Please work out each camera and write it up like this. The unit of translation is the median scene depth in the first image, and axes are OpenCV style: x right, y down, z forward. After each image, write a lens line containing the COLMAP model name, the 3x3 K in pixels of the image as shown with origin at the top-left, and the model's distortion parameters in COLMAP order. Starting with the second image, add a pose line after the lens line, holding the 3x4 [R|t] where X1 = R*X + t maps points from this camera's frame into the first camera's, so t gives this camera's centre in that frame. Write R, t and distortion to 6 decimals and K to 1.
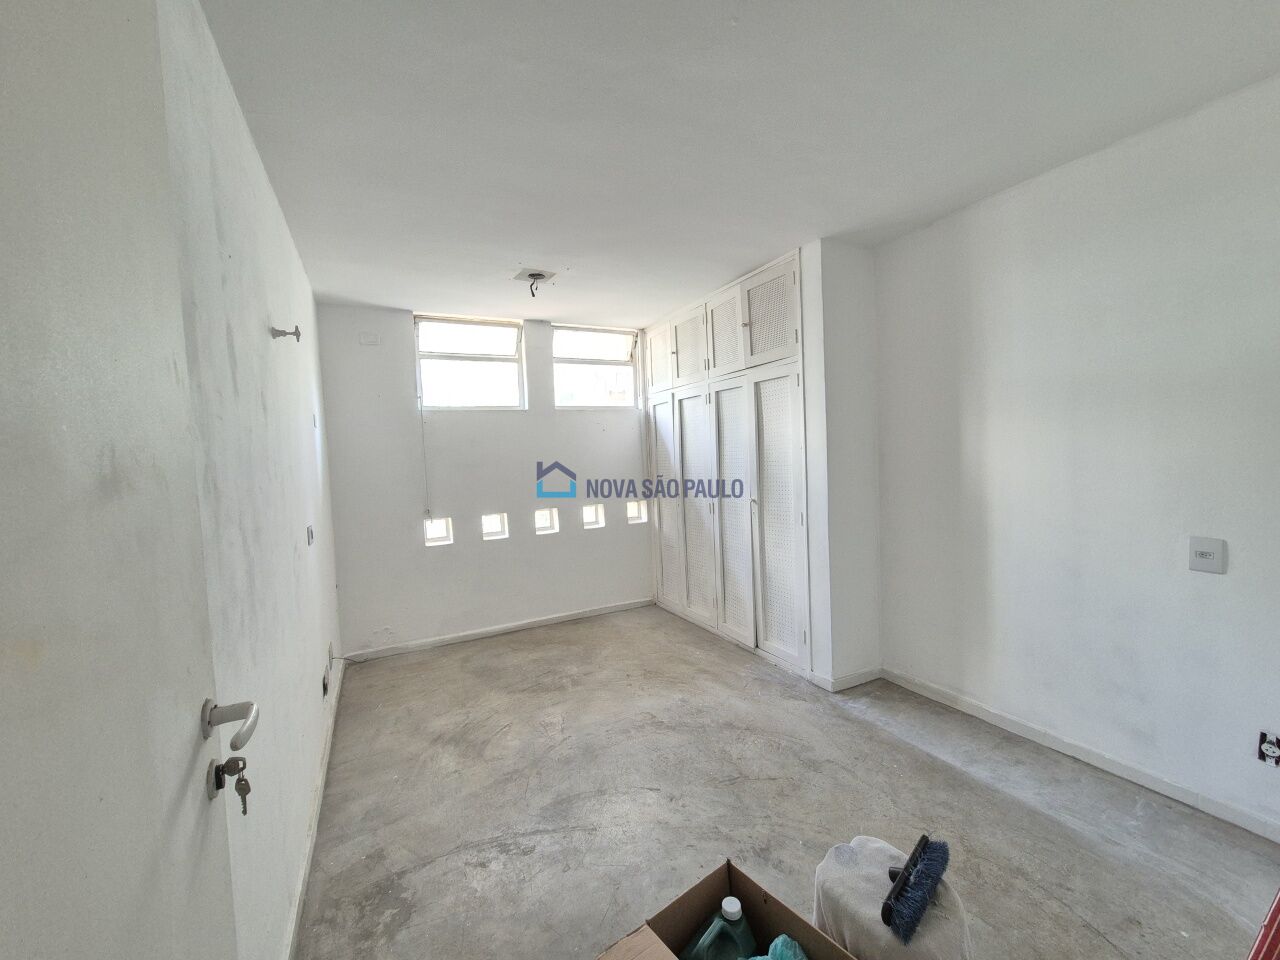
lens RADIAL K [[522.9, 0, 640.0], [0, 522.9, 480.0], [0, 0, 1]] dist [0.000933, 0.000142]
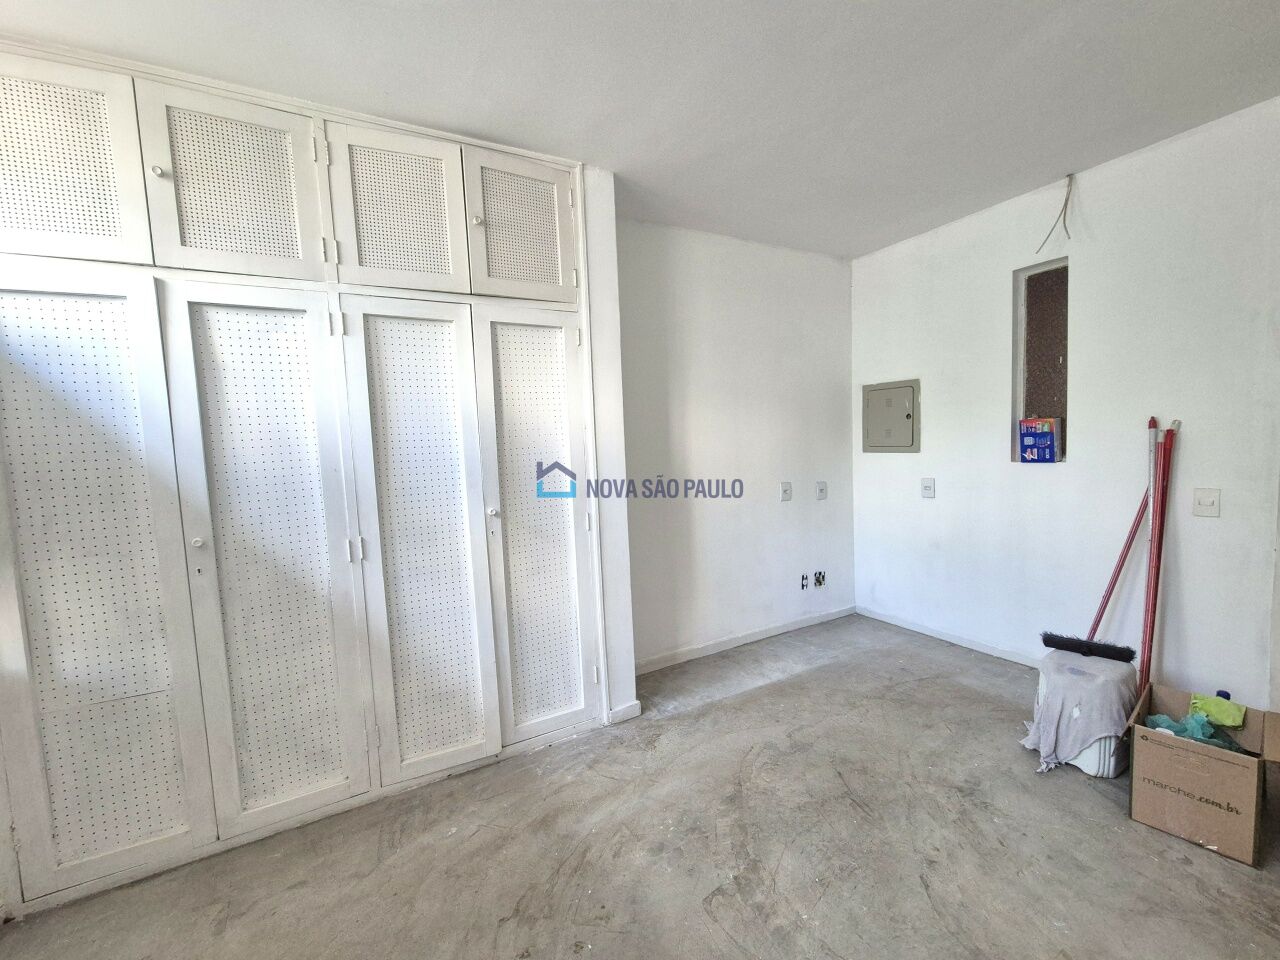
lens RADIAL K [[525.1, 0, 640.0], [0, 525.1, 480.0], [0, 0, 1]] dist [0.000236, 0.000116]
pose [[-0.028133, -0.033412, 0.999046, -0.472233], [0.092341, 0.995081, 0.035880, -0.006685], [-0.995330, 0.093262, -0.024909, 0.975559]]
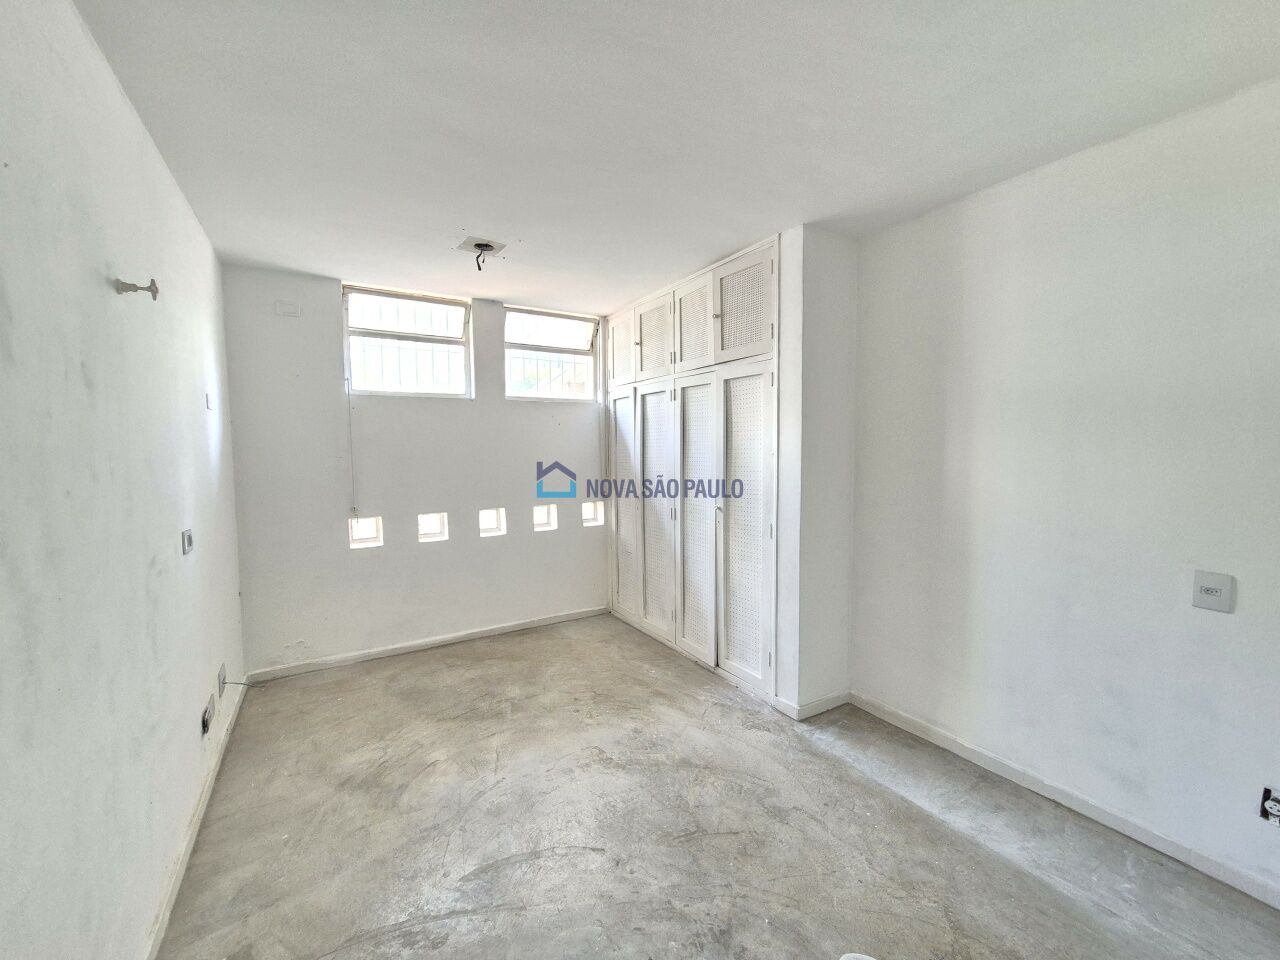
lens RADIAL K [[522.9, 0, 640.0], [0, 522.9, 480.0], [0, 0, 1]] dist [0.000933, 0.000142]
pose [[0.996699, 0.030739, 0.075146, 0.009226], [-0.031629, 0.999443, 0.010690, -0.018019], [-0.074775, -0.013031, 0.997115, 0.107040]]
